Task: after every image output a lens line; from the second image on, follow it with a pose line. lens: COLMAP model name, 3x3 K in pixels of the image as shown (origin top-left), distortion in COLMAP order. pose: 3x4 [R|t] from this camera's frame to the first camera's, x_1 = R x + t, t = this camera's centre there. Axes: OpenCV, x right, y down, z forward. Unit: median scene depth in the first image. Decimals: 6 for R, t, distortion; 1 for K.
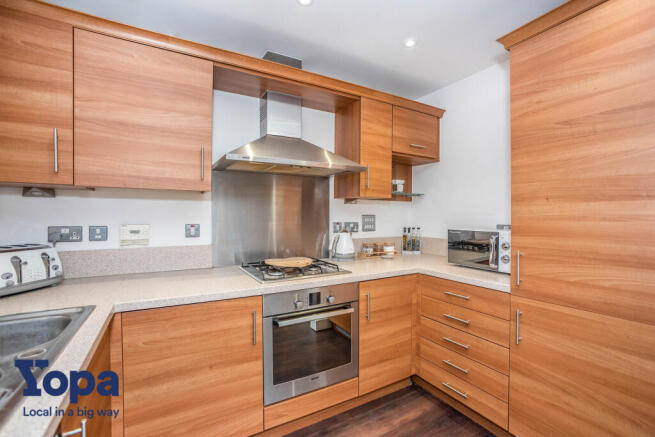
lens RADIAL K [[292.5, 0, 327.5], [0, 292.5, 218.5], [0, 0, 1]] dist [-0.073762, 0.025804]
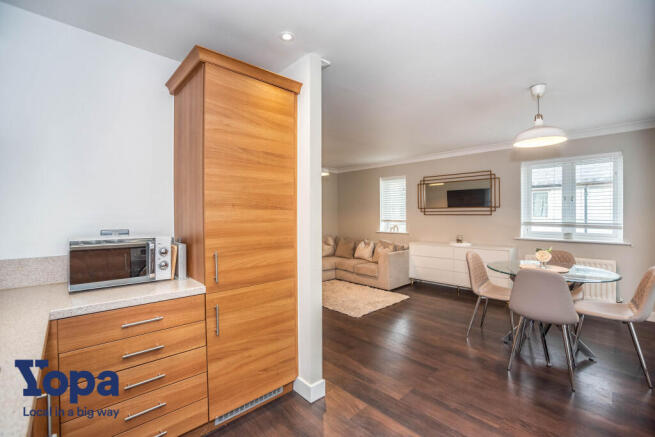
lens RADIAL K [[284.3, 0, 328.6], [0, 284.3, 216.1], [0, 0, 1]] dist [-0.065033, 0.023593]
pose [[-0.232853, -0.008426, 0.972475, -0.413098], [0.011902, 0.999863, 0.011513, -0.026965], [-0.972439, 0.014255, -0.232721, 0.686726]]
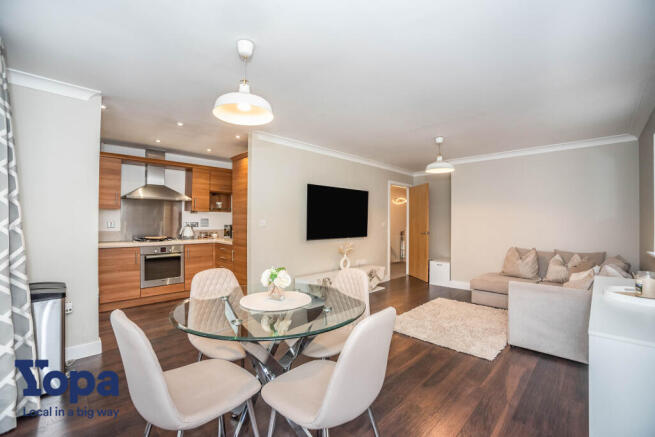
lens RADIAL K [[284.3, 0, 328.6], [0, 284.3, 216.1], [0, 0, 1]] dist [-0.065033, 0.023593]
pose [[0.967706, -0.003336, 0.252058, 0.743379], [0.008704, 0.999758, -0.020184, 0.026031], [-0.251929, 0.021726, 0.967502, -1.771946]]
